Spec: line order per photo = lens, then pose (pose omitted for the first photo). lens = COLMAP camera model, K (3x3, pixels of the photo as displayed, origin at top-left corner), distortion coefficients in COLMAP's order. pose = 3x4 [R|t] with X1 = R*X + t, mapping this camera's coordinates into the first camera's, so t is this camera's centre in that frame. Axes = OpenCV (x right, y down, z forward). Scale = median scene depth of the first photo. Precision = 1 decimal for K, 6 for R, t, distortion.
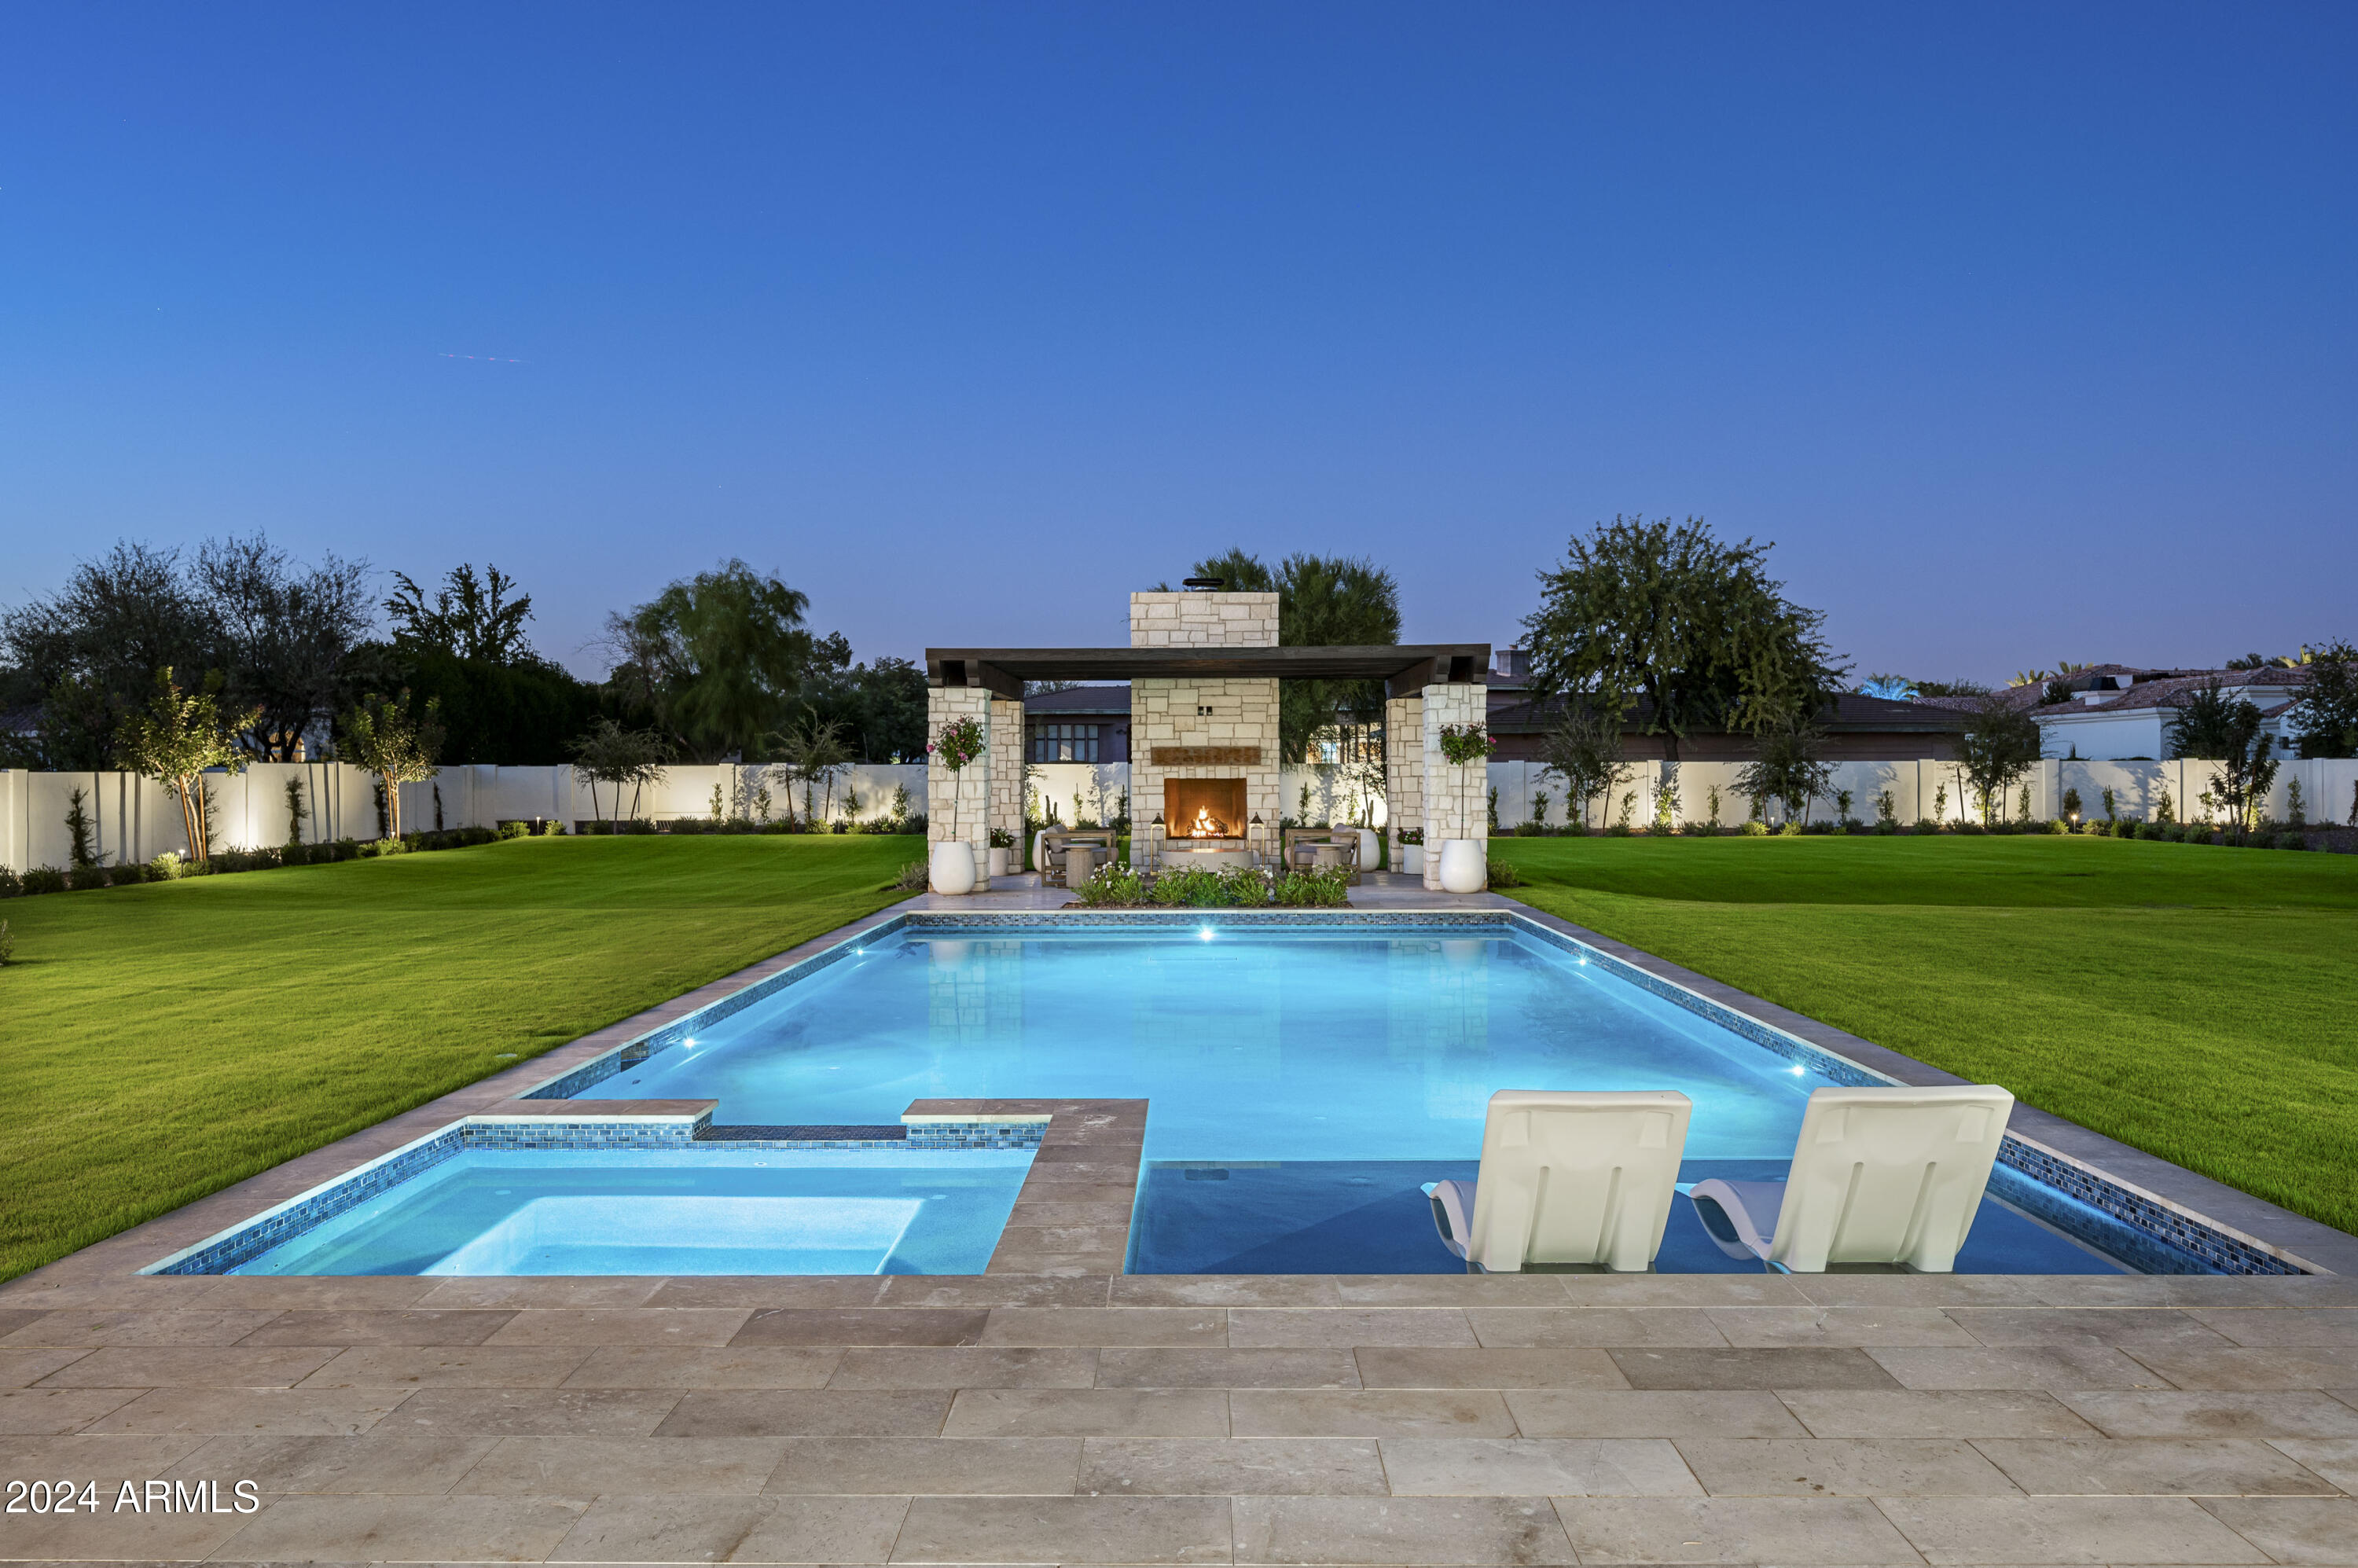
lens RADIAL K [[1843.3, 0, 1171.0], [0, 1843.3, 767.3], [0, 0, 1]] dist [0.002043, -0.000782]
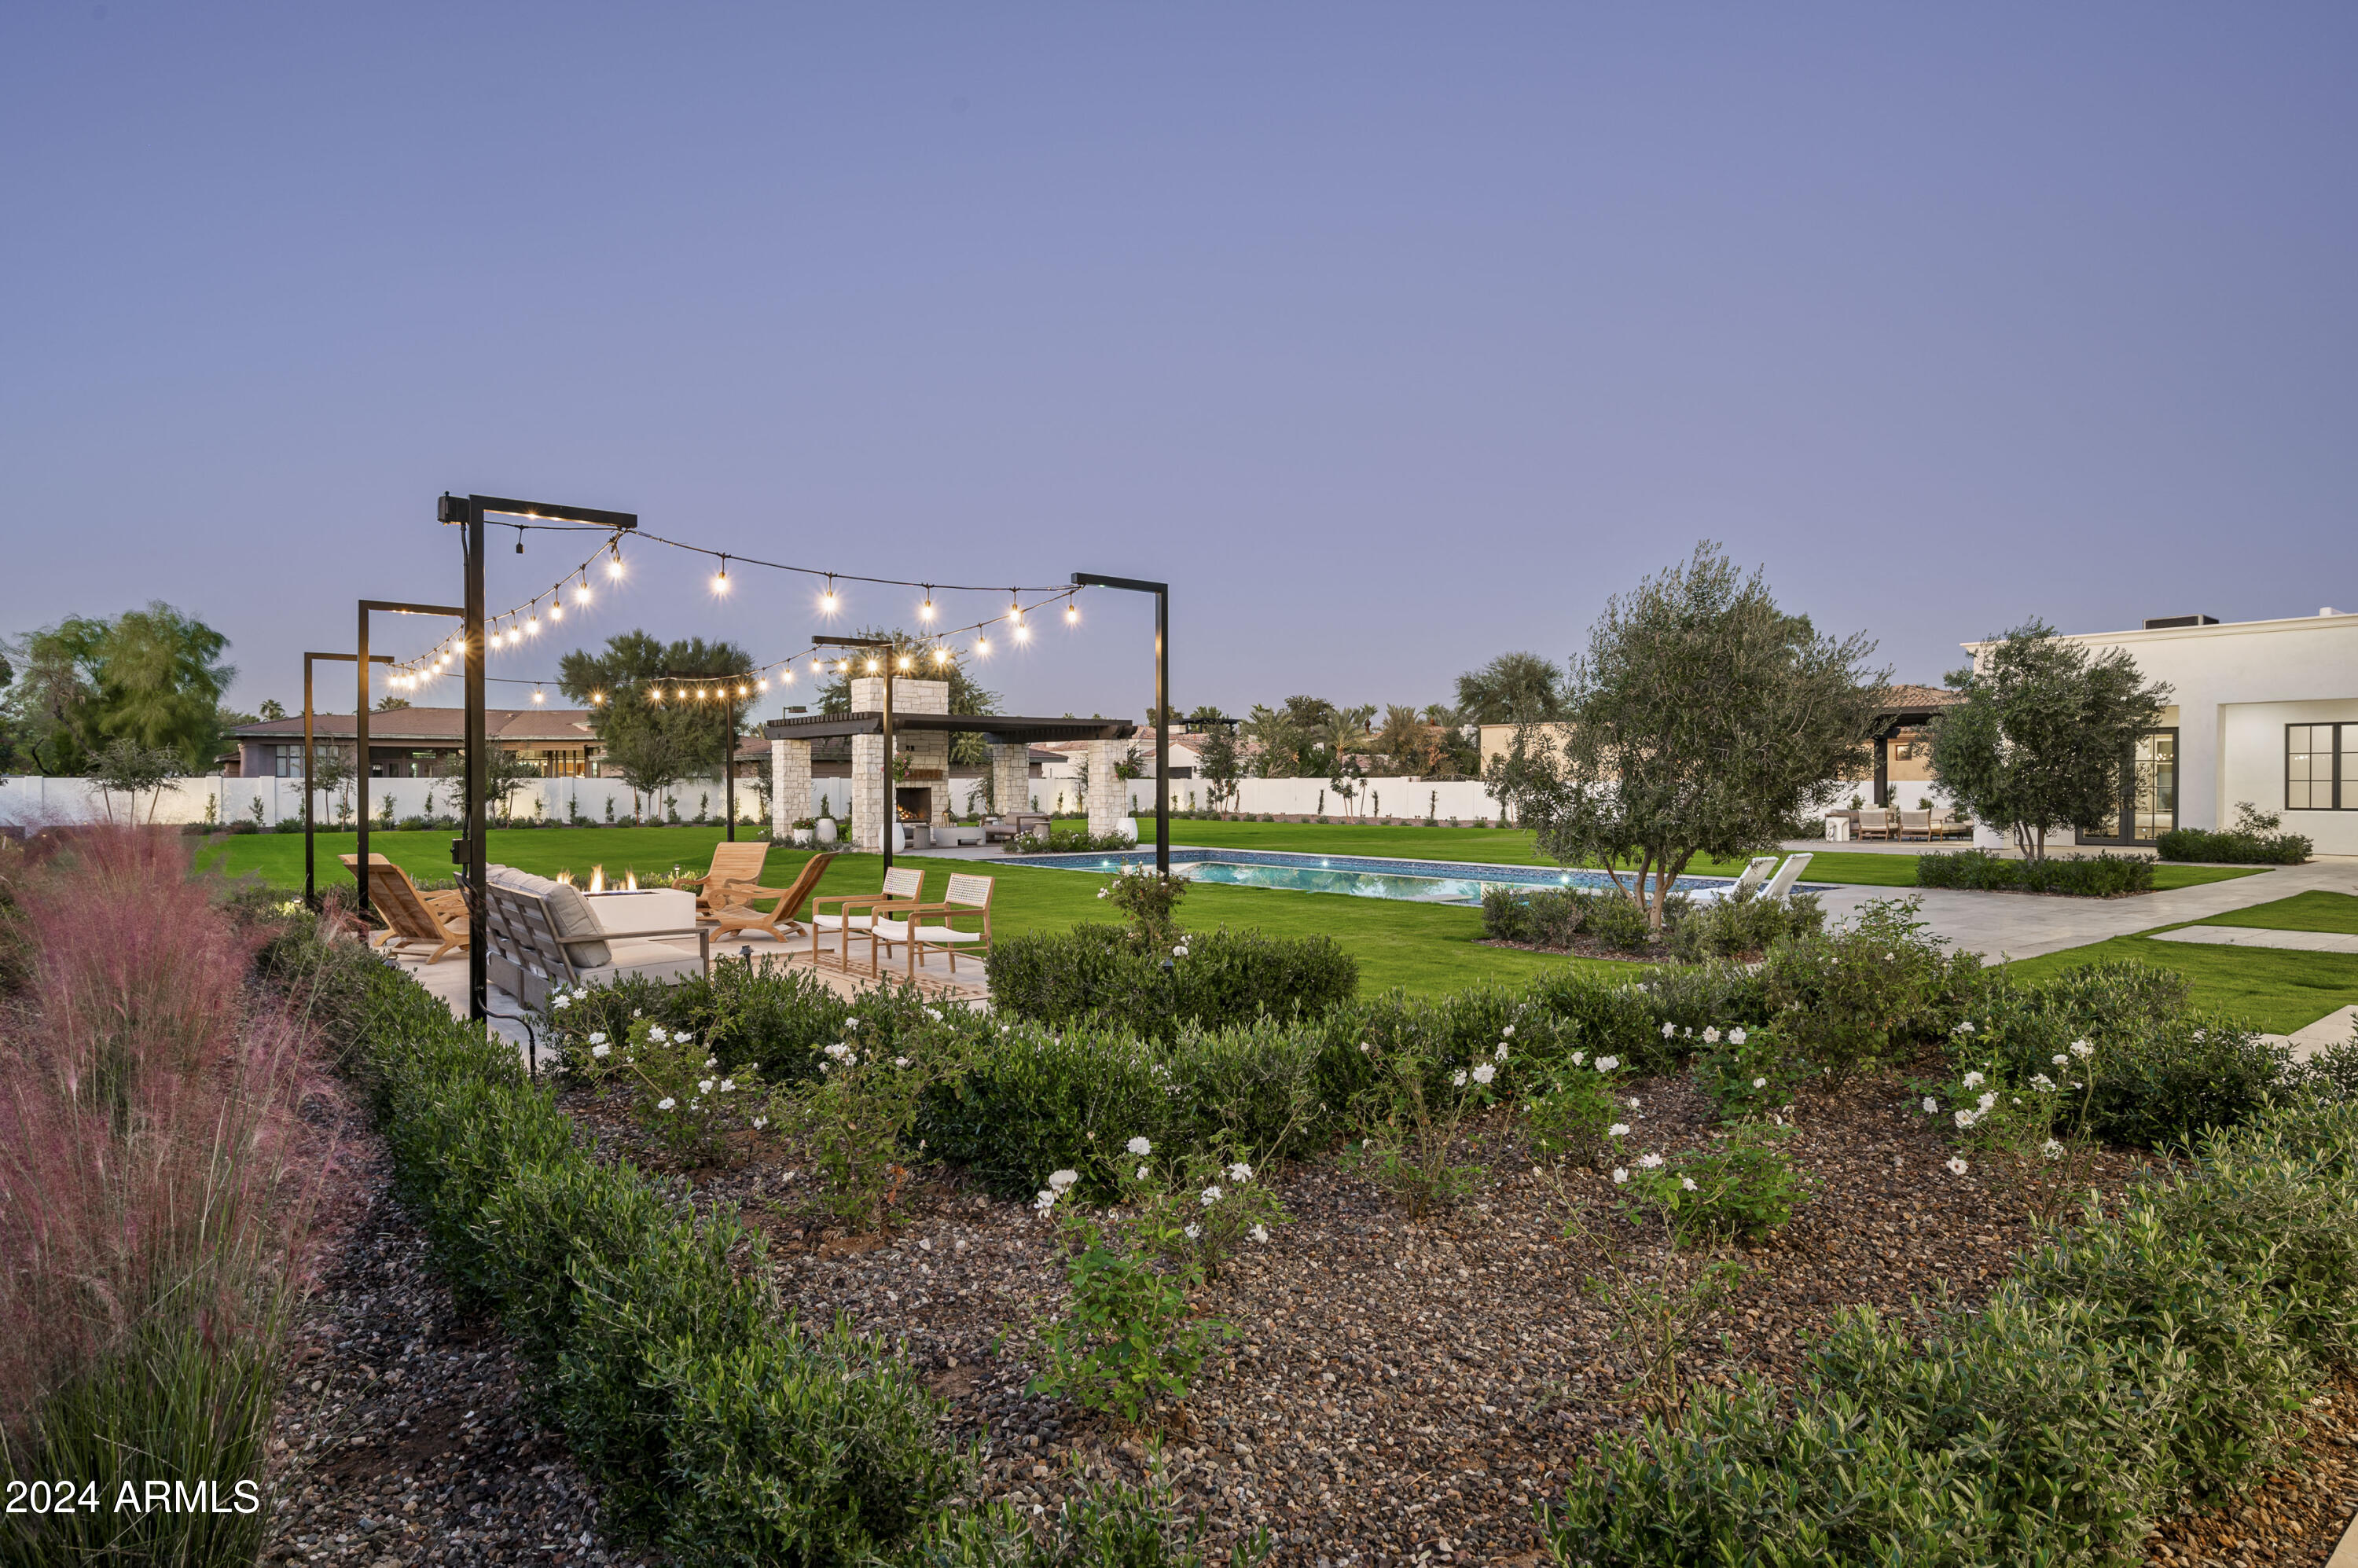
lens RADIAL K [[1291.5, 0, 1165.5], [0, 1291.5, 791.1], [0, 0, 1]] dist [0.001009, -0.000537]
pose [[0.778193, -0.001290, 0.628024, -0.303574], [-0.003214, 0.999977, 0.006037, 0.000616], [-0.628017, -0.006717, 0.778170, -0.048615]]
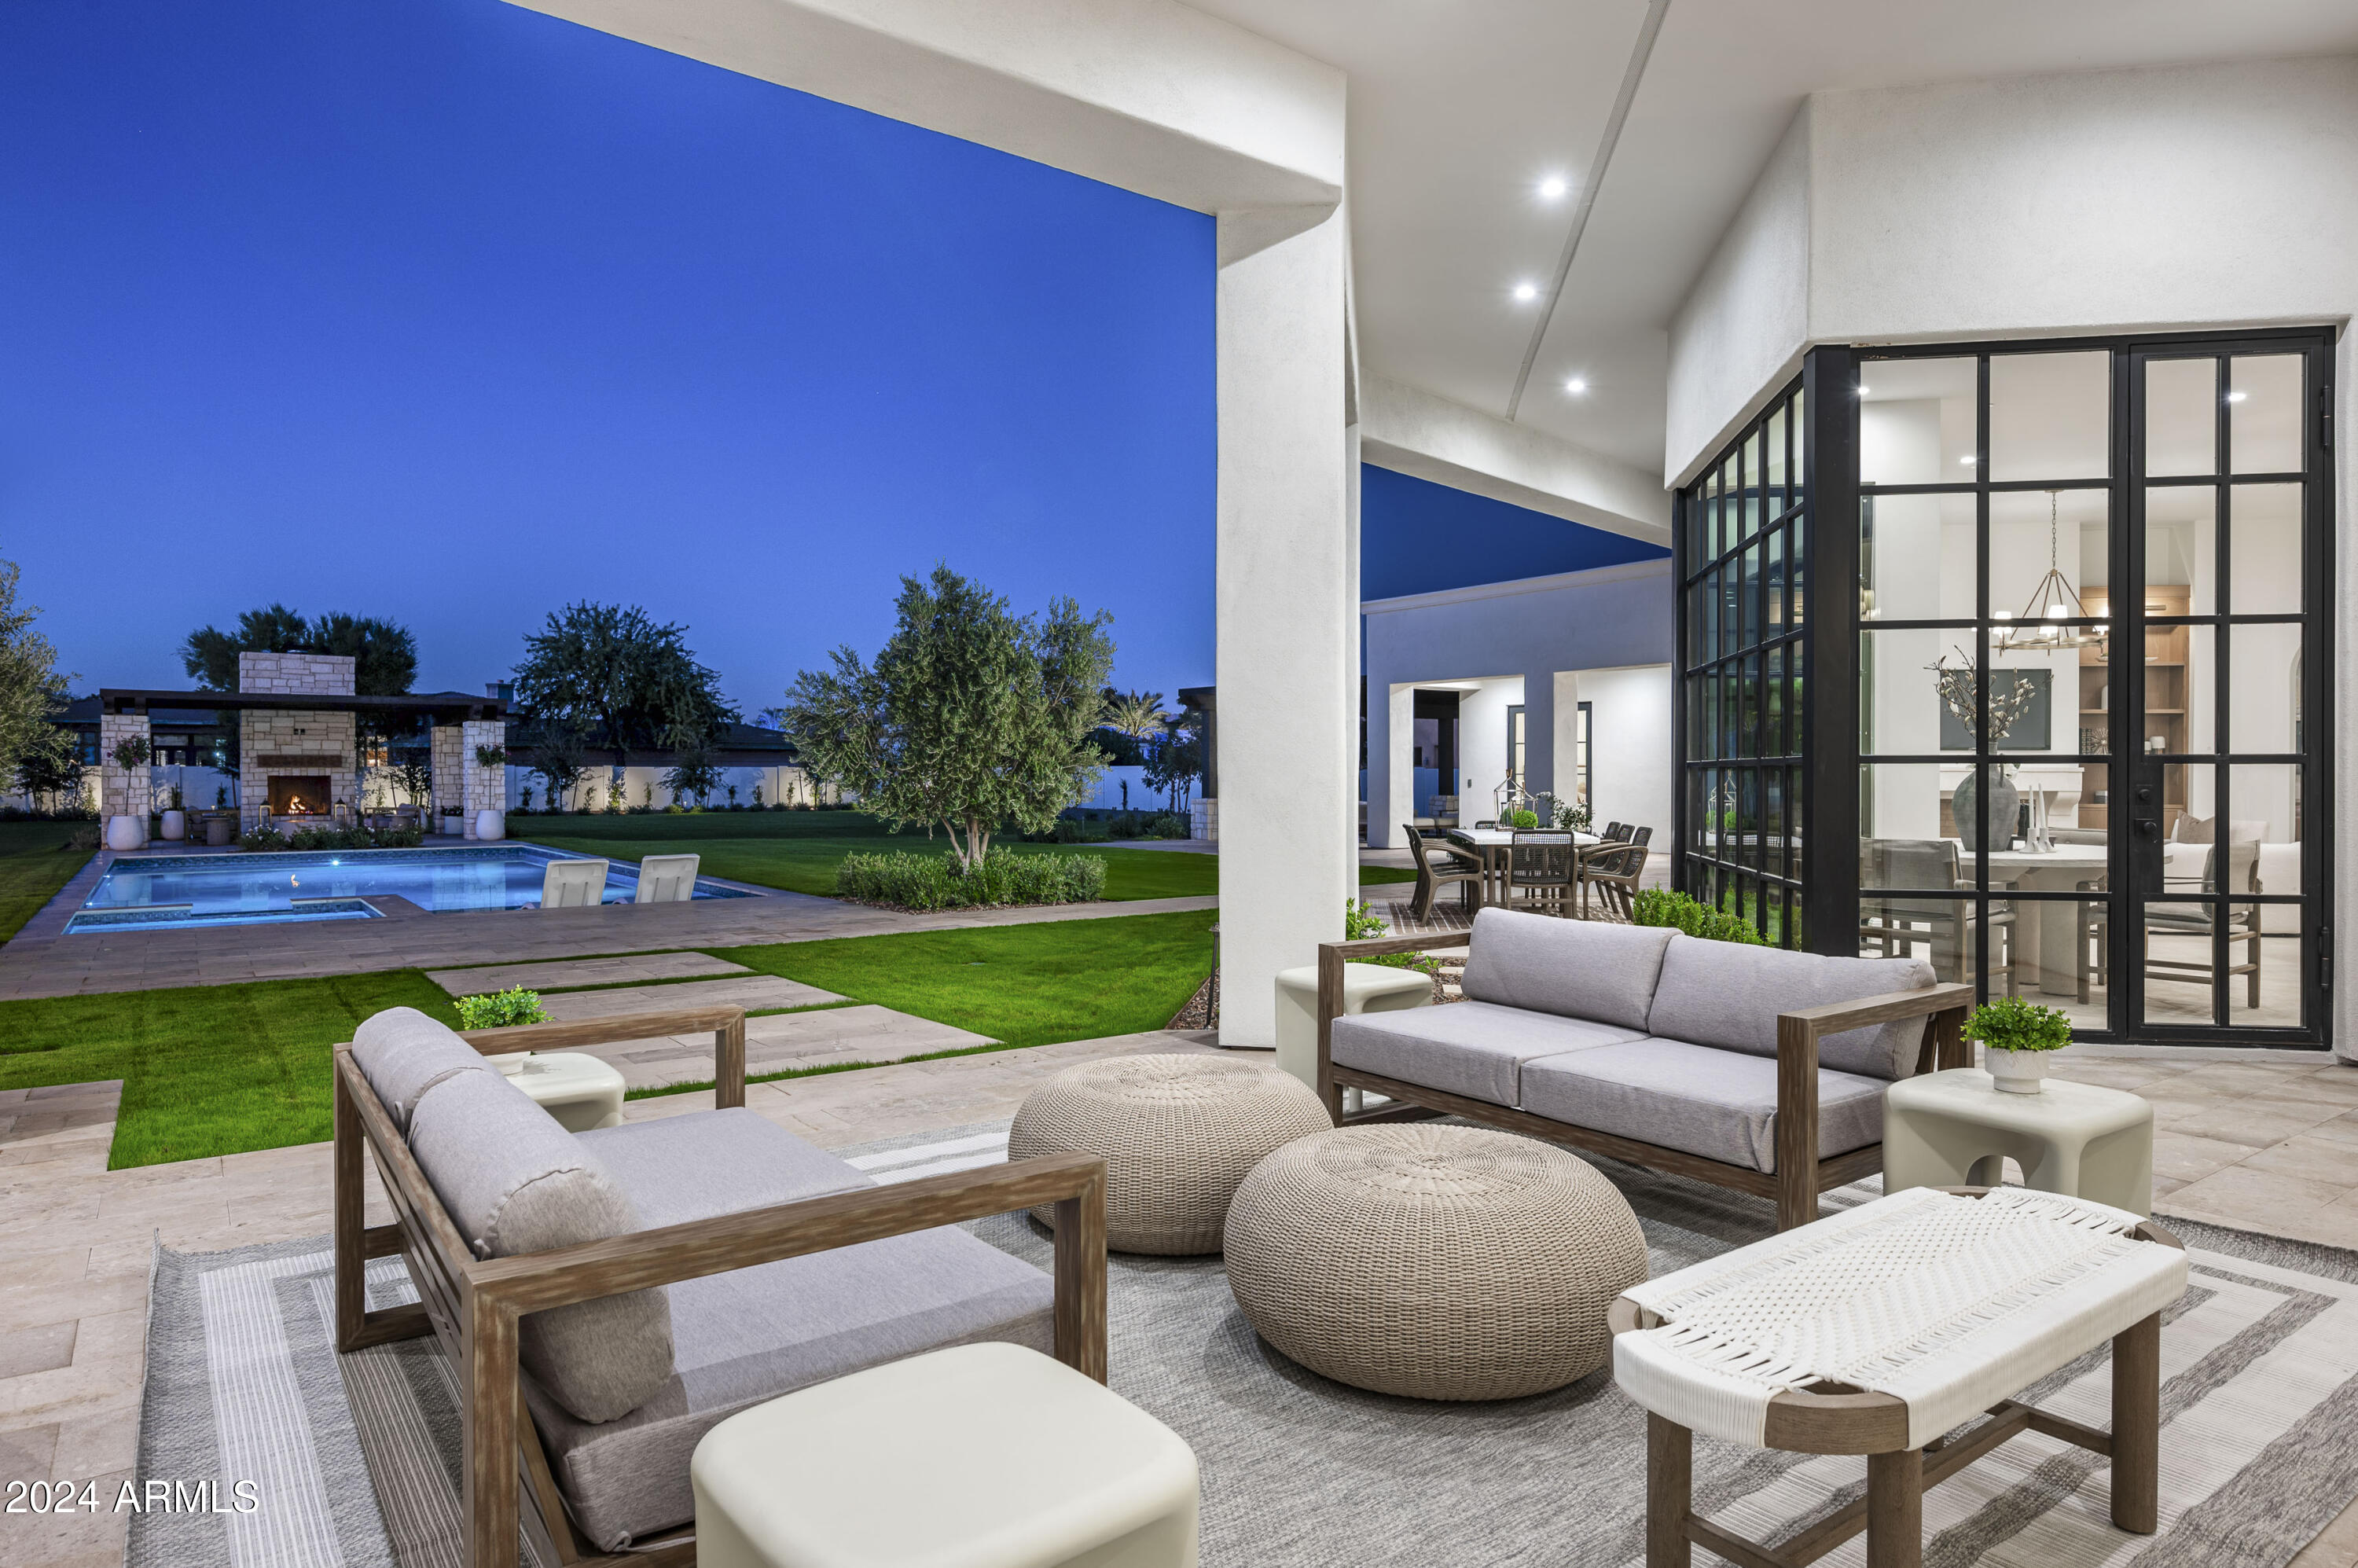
lens RADIAL K [[1388.3, 0, 1166.0], [0, 1388.3, 780.8], [0, 0, 1]] dist [0.003507, 0.002141]
pose [[0.804512, -0.000600, 0.593936, -0.048682], [-0.003277, 0.999980, 0.005449, 0.000886], [-0.593928, -0.006330, 0.804494, -0.197330]]
